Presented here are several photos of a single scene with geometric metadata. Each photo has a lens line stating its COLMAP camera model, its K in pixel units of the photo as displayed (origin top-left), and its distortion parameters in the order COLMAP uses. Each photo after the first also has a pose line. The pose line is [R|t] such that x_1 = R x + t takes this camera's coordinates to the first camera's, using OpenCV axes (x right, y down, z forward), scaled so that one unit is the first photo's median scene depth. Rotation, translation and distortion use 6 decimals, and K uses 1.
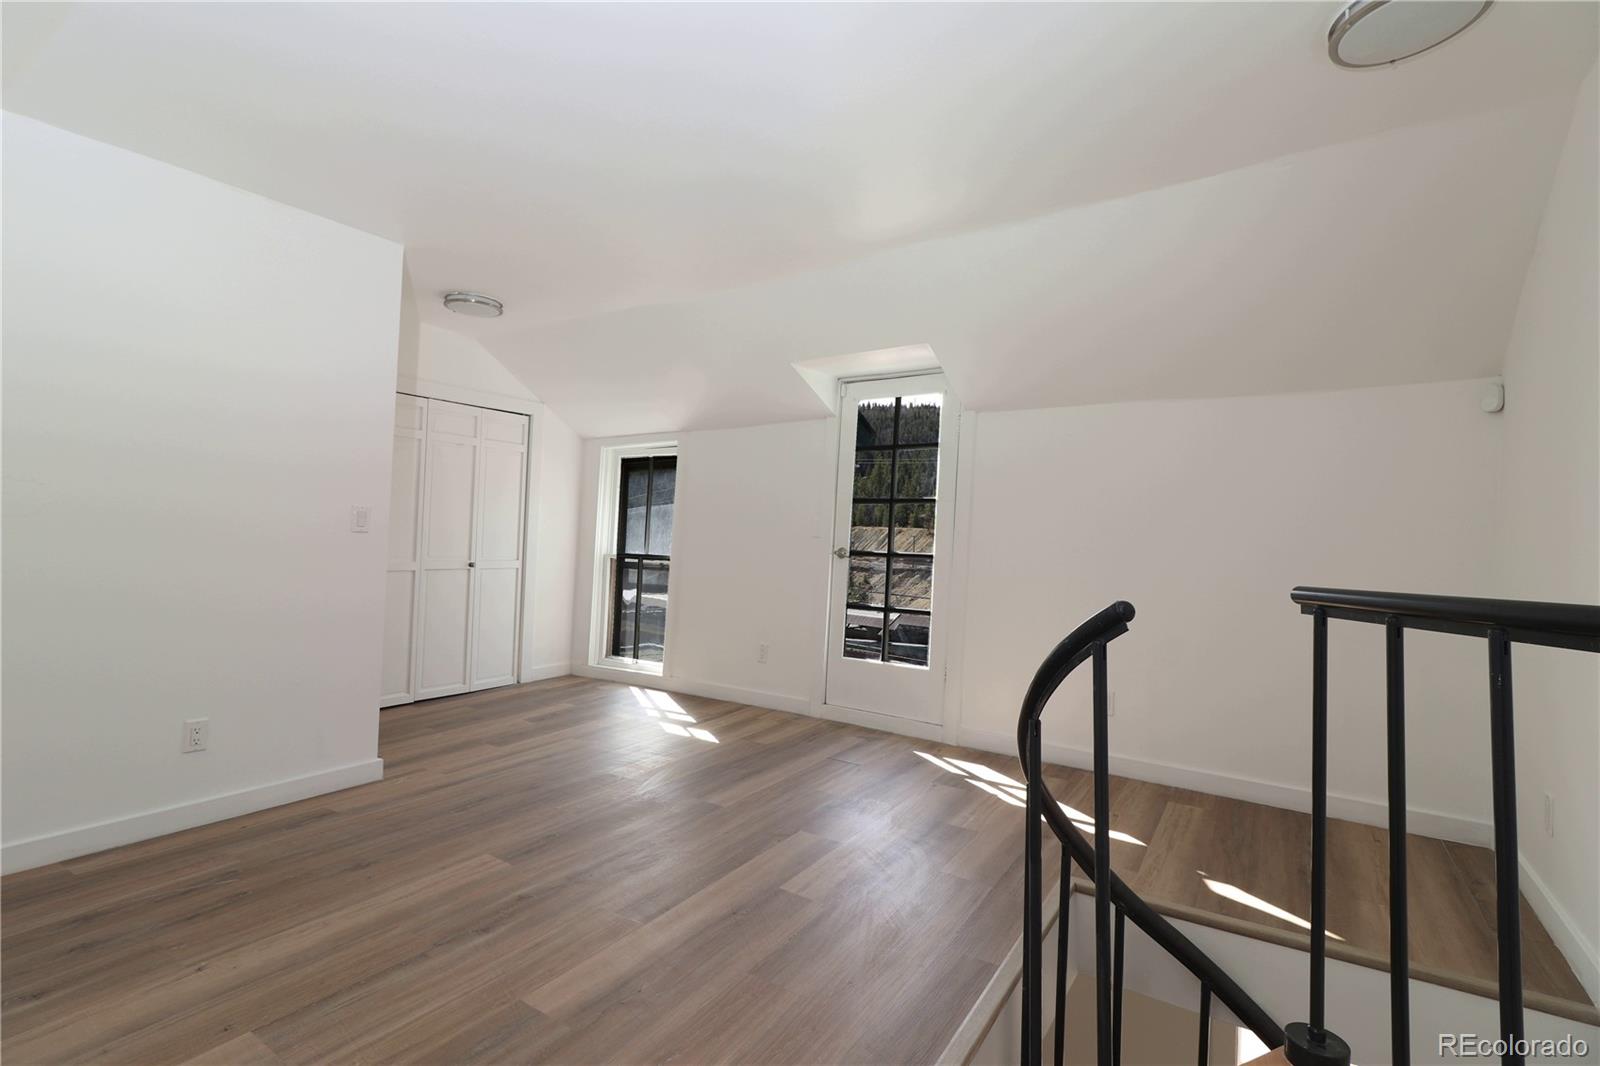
lens RADIAL K [[735.2, 0, 800.3], [0, 735.2, 527.6], [0, 0, 1]] dist [-0.003752, 0.000129]
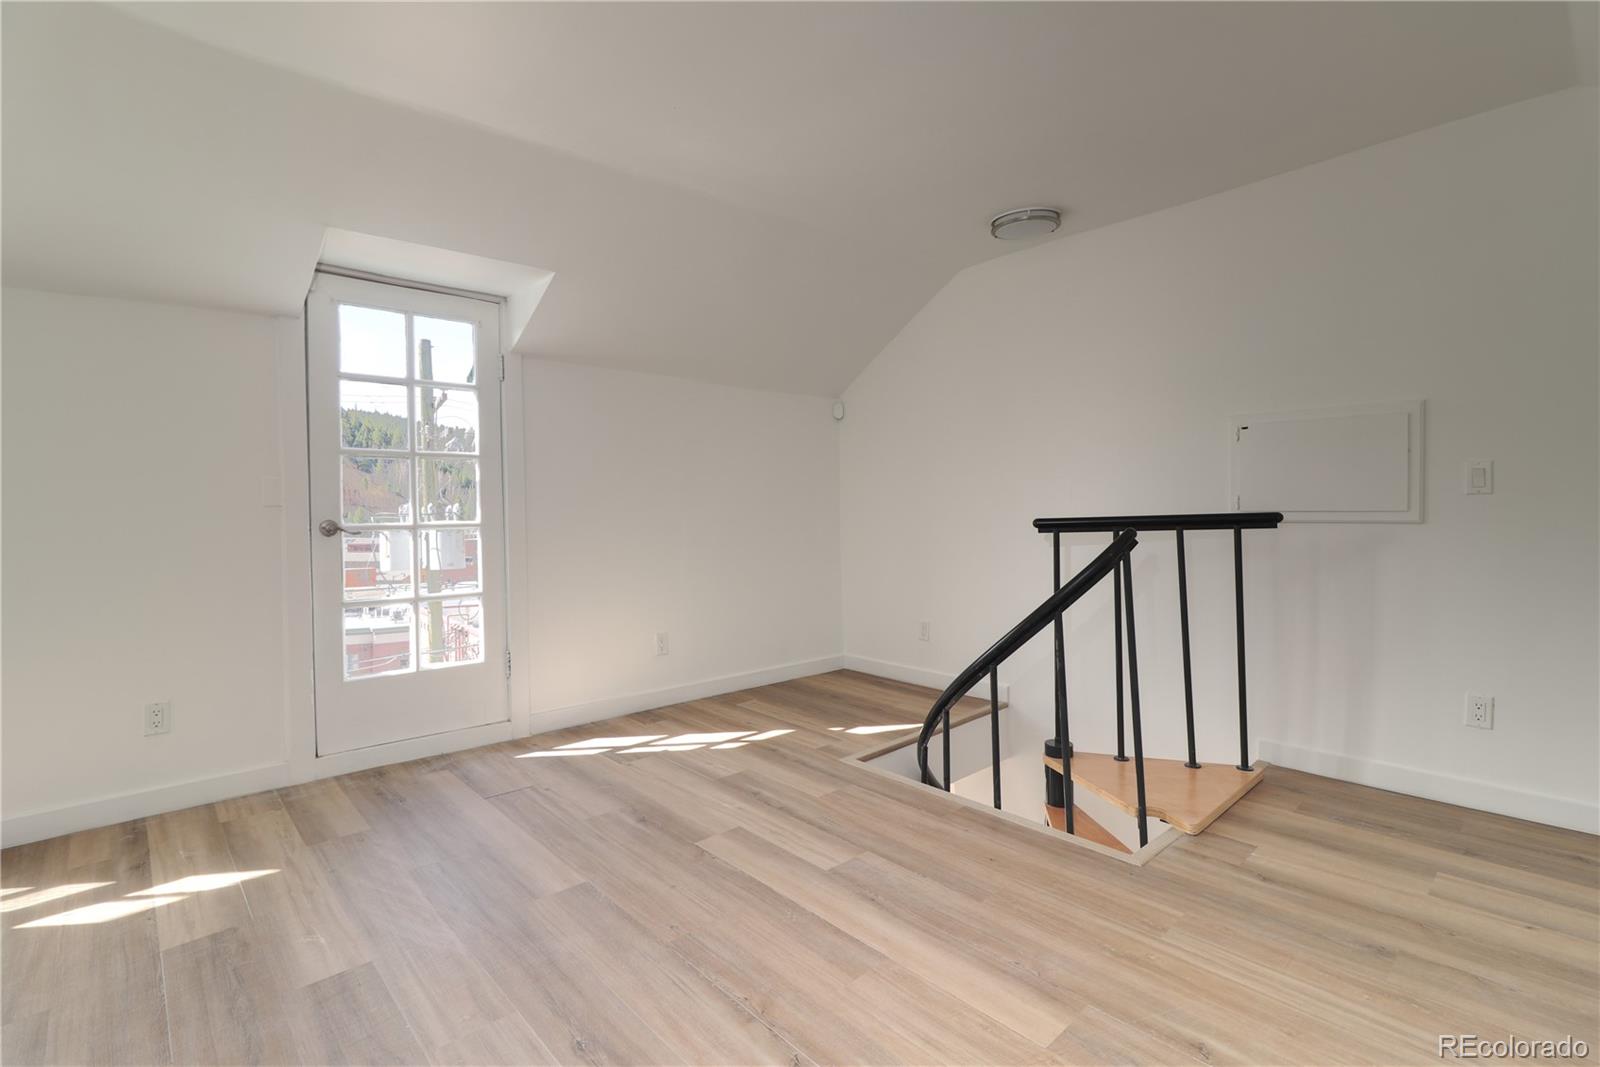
lens RADIAL K [[735.2, 0, 799.4], [0, 735.2, 520.1], [0, 0, 1]] dist [-0.003752, 0.000129]
pose [[0.253870, -0.051591, 0.965861, -0.606725], [0.004571, 0.998629, 0.052140, -0.008076], [-0.967227, -0.008822, 0.253758, 0.517136]]
